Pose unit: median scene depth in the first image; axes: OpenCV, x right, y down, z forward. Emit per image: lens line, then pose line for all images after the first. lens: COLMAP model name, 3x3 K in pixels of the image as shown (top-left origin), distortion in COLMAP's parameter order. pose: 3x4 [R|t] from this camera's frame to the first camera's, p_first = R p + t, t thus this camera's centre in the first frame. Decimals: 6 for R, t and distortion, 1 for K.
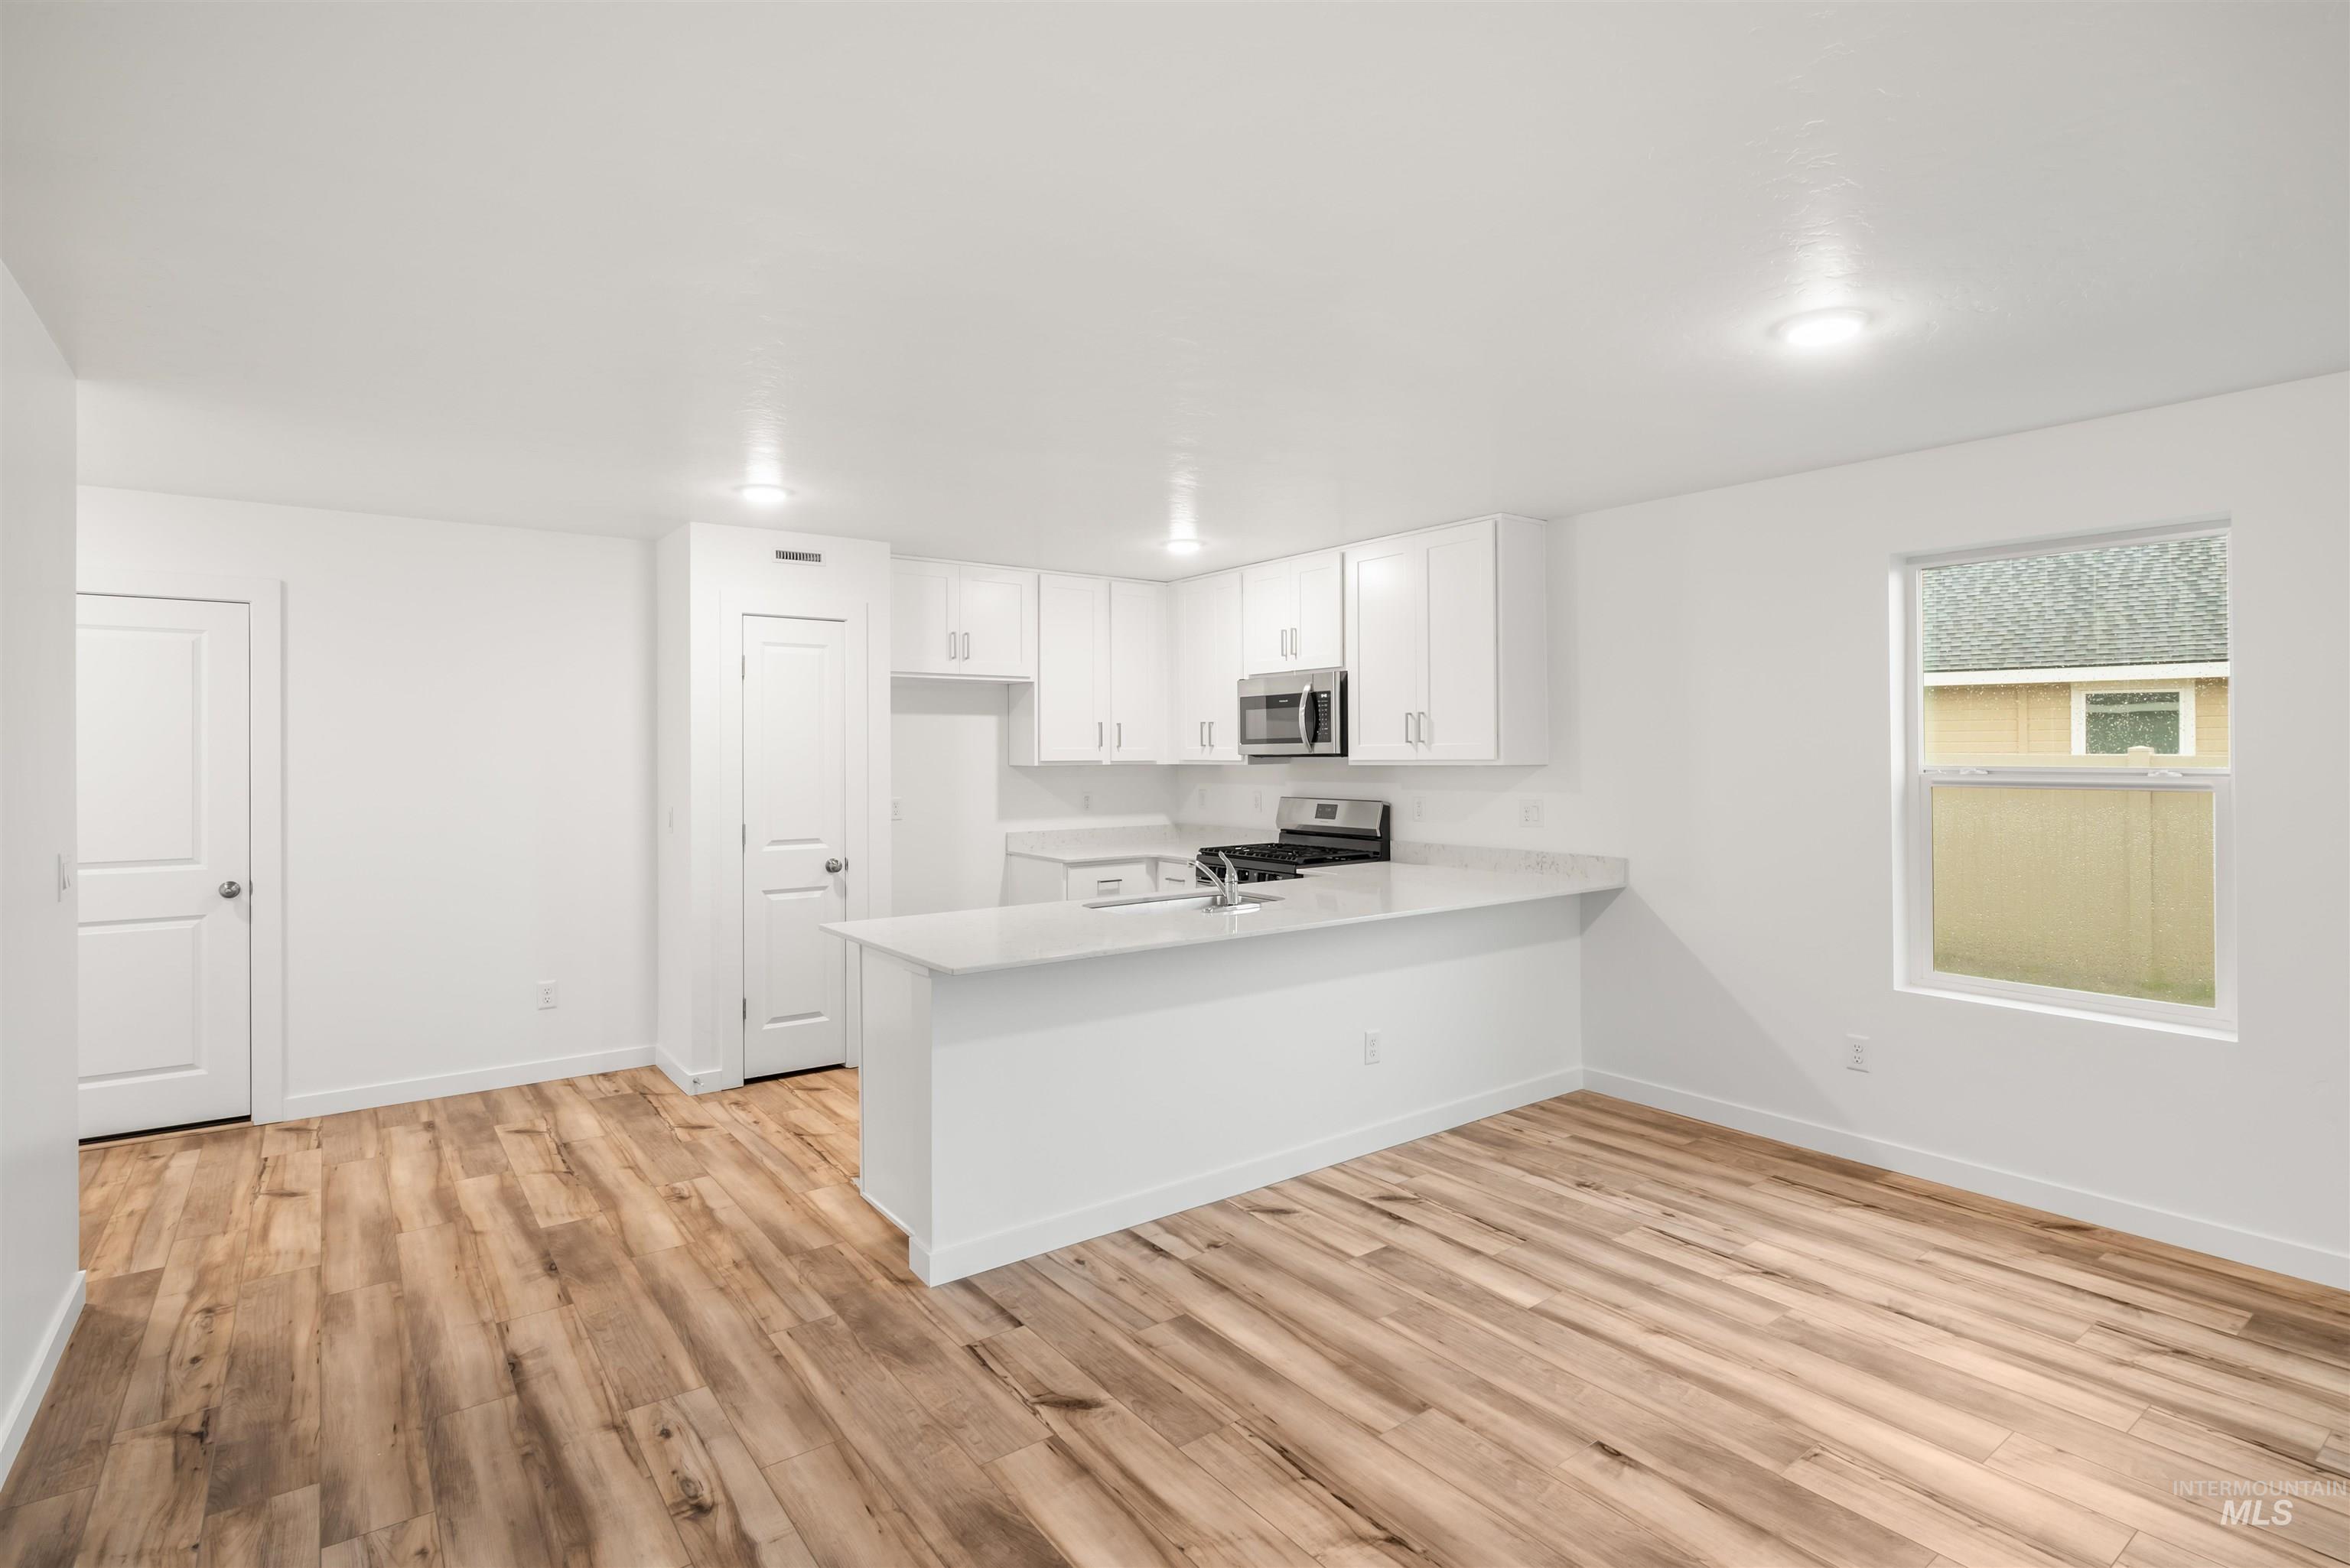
lens RADIAL K [[1138.1, 0, 1167.0], [0, 1138.1, 759.5], [0, 0, 1]] dist [-0.001189, -0.002059]
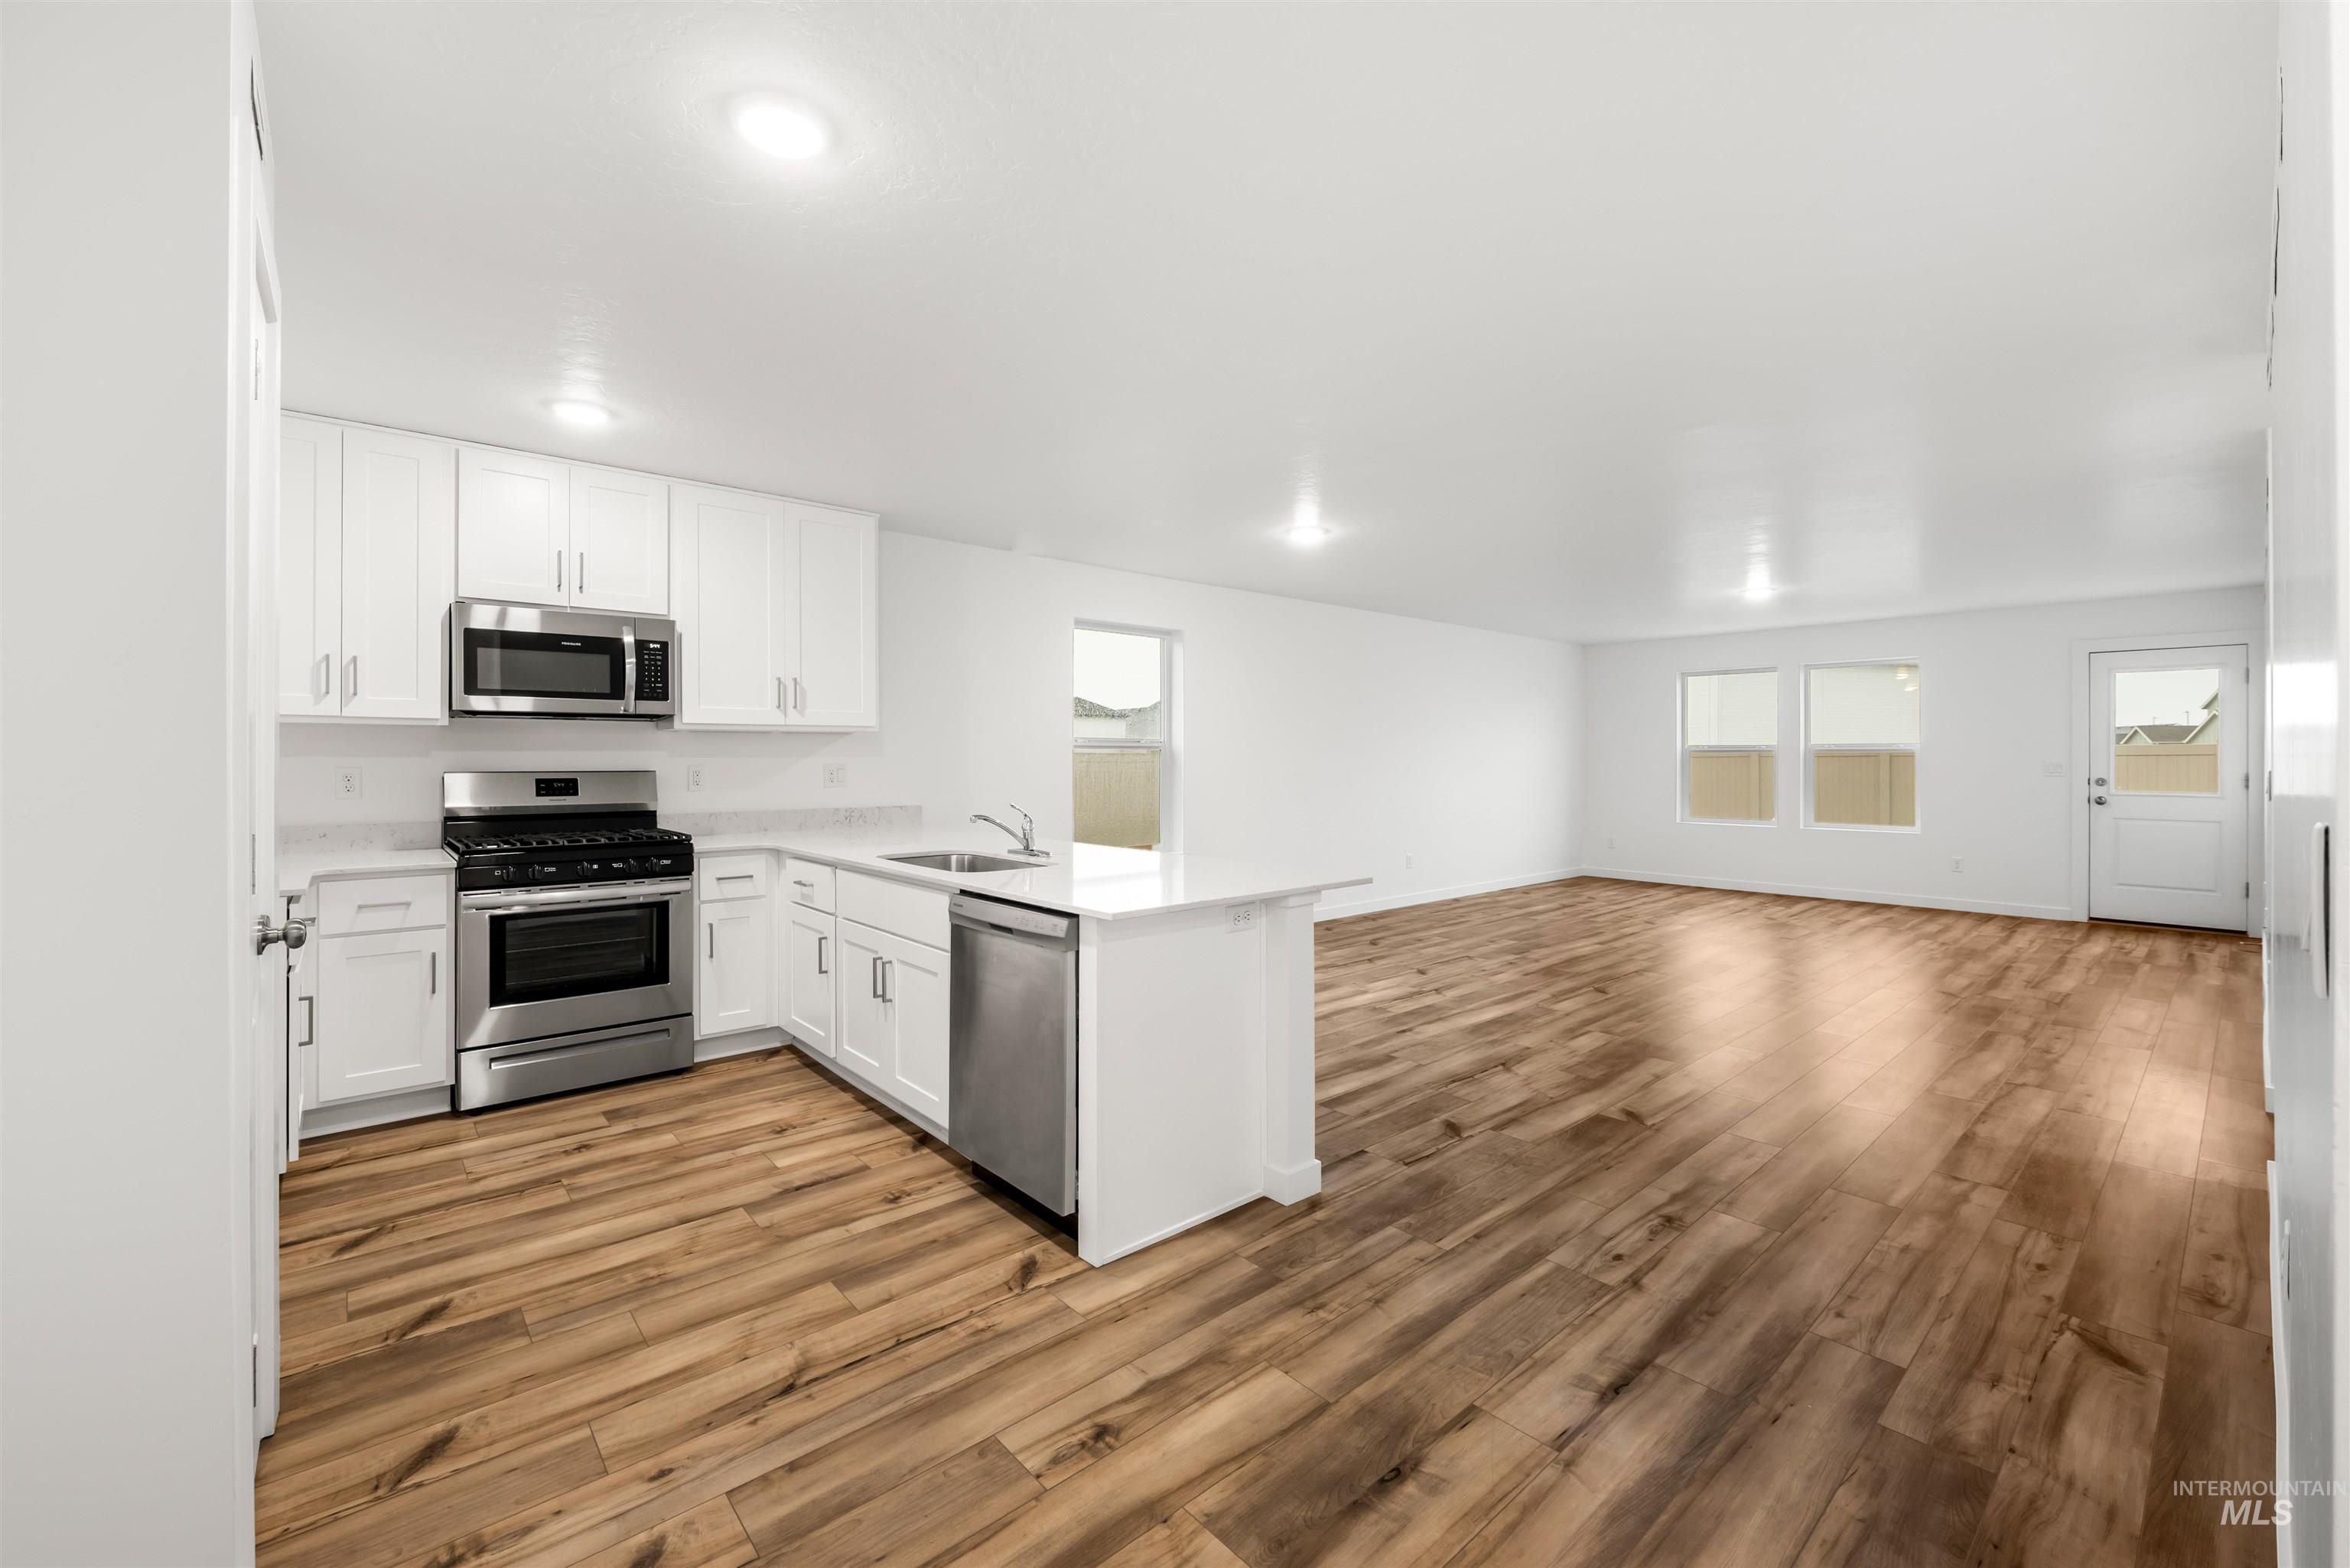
lens RADIAL K [[951.5, 0, 1175.0], [0, 951.5, 784.0], [0, 0, 1]] dist [-0.004972, -0.000363]
pose [[-0.079119, -0.022975, 0.996600, -0.797579], [0.004502, 0.999716, 0.023404, 0.042584], [-0.996855, 0.006338, -0.078993, 0.887423]]
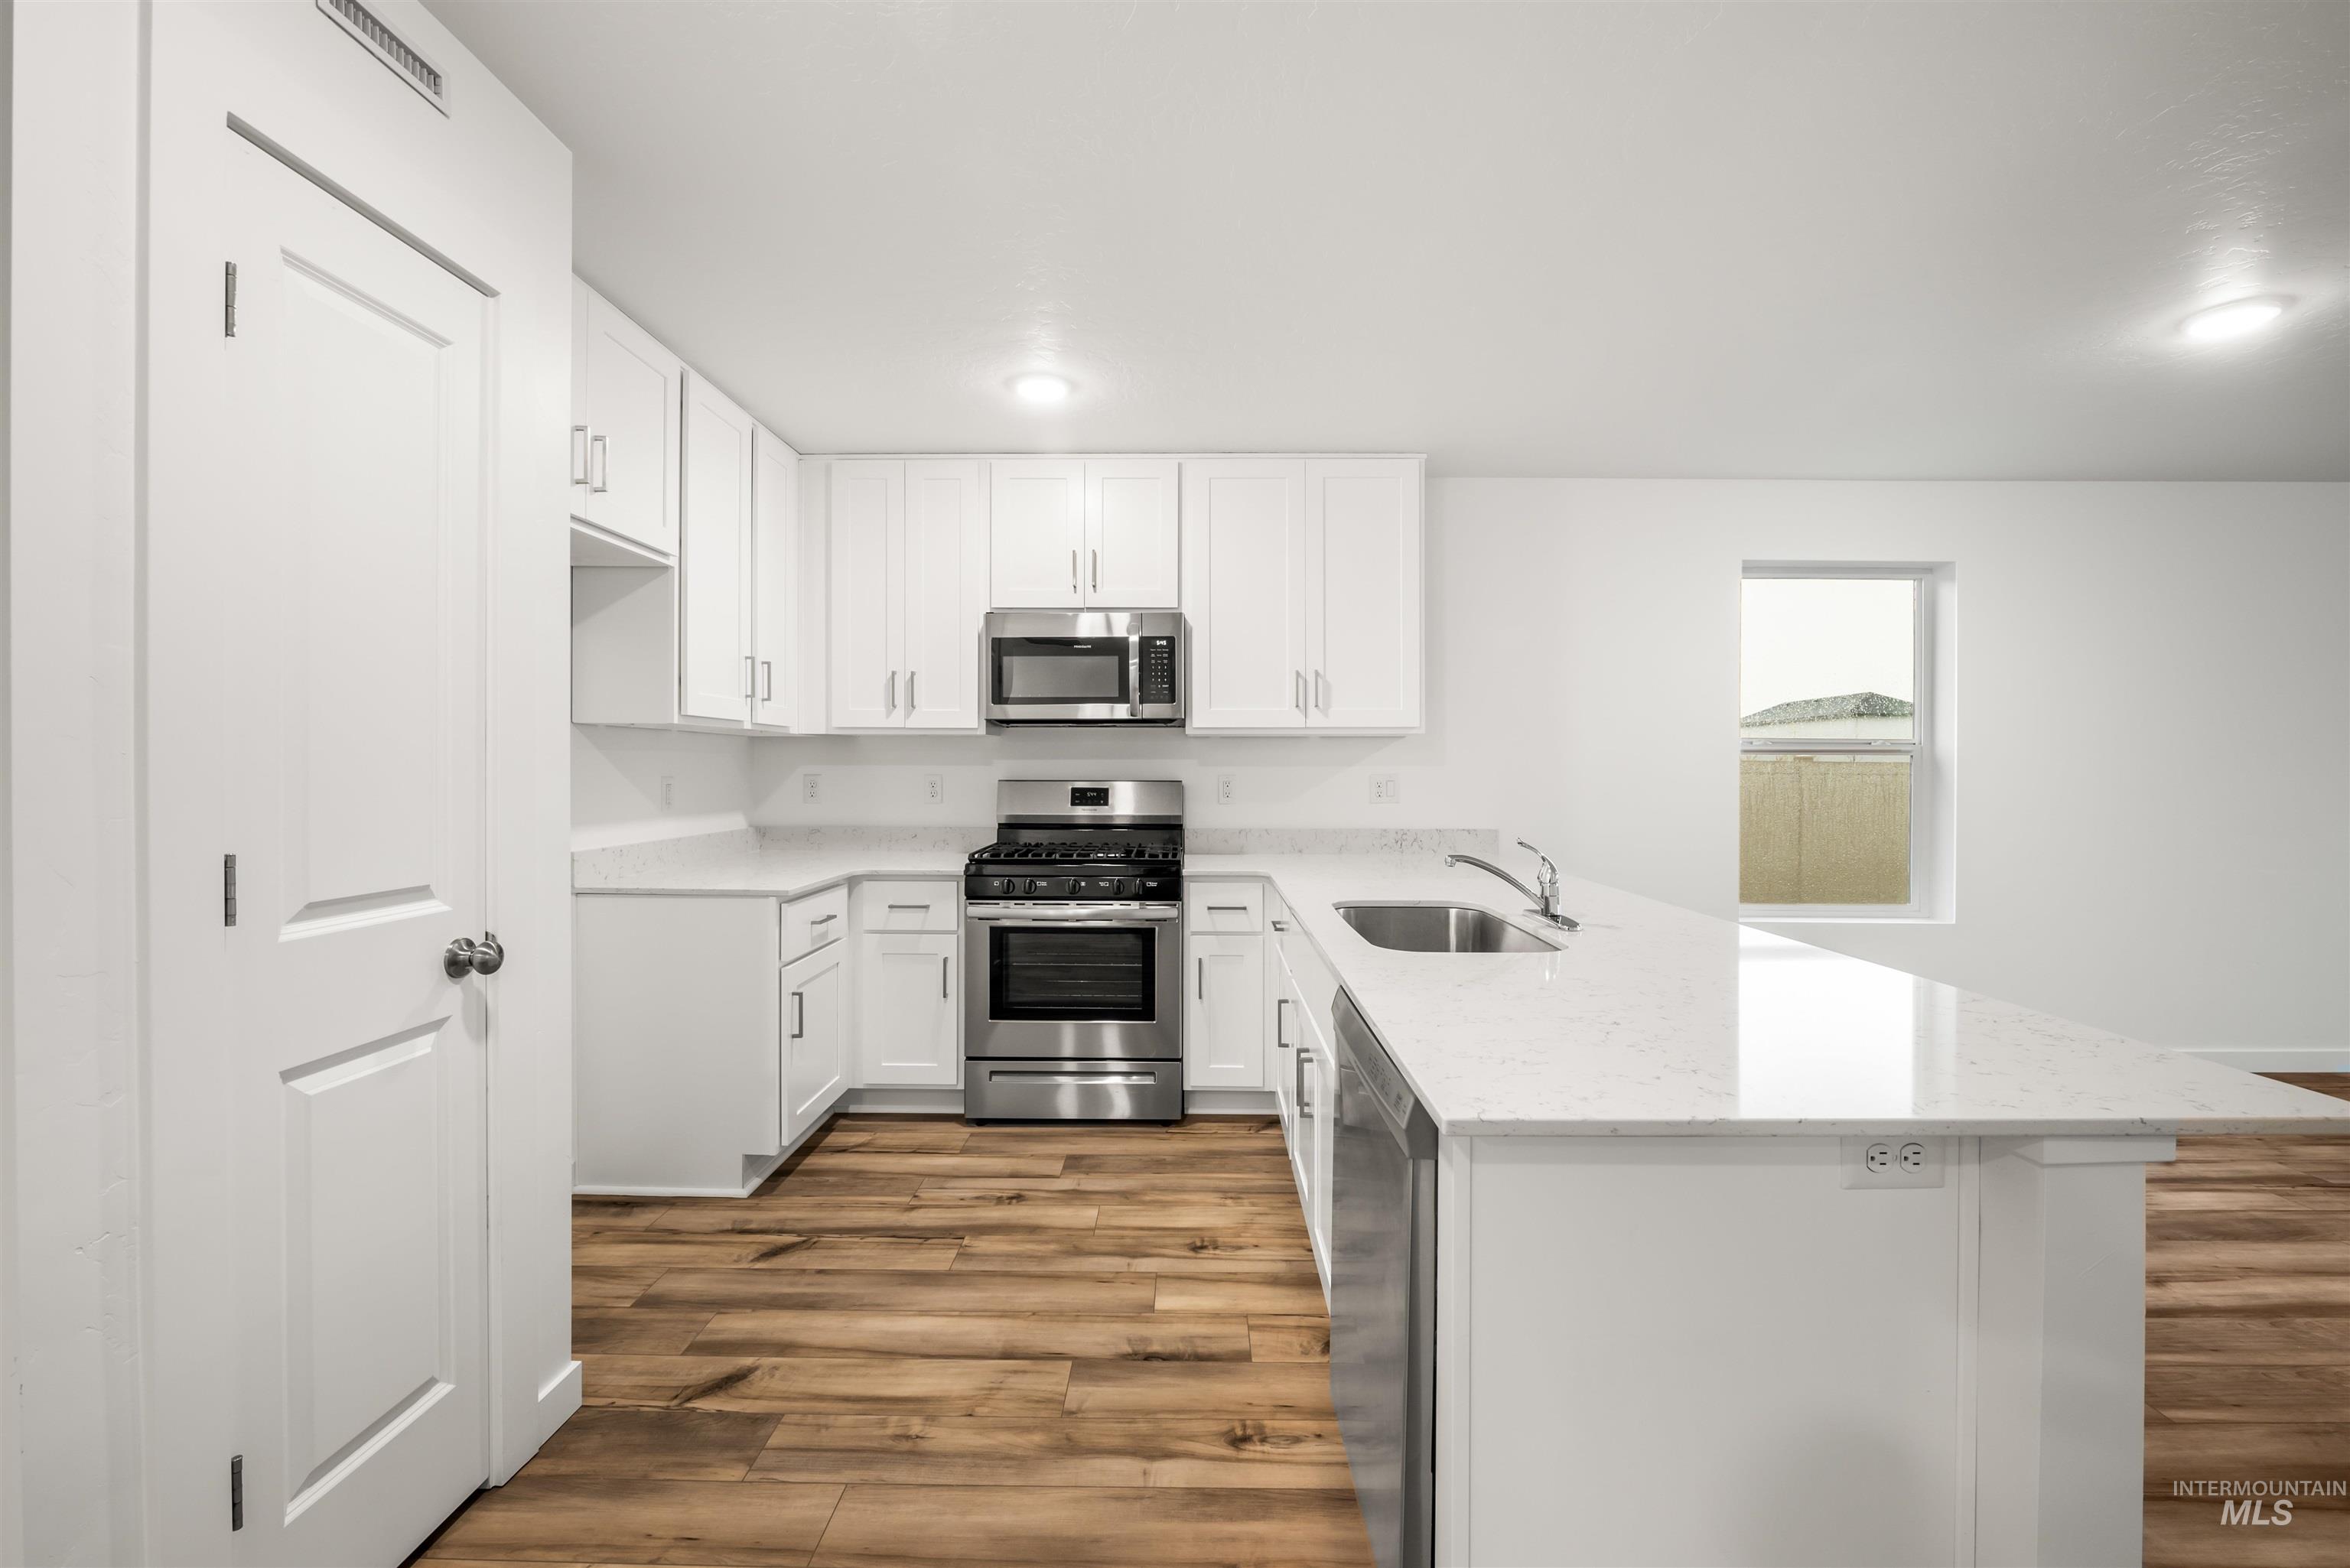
lens RADIAL K [[969.0, 0, 1177.0], [0, 969.0, 780.0], [0, 0, 1]] dist [0.000261, -0.004832]
pose [[0.603660, -0.003738, 0.797233, -0.501868], [-0.002535, 0.999975, 0.006608, 0.042625], [-0.797238, -0.006011, 0.603635, 0.791400]]
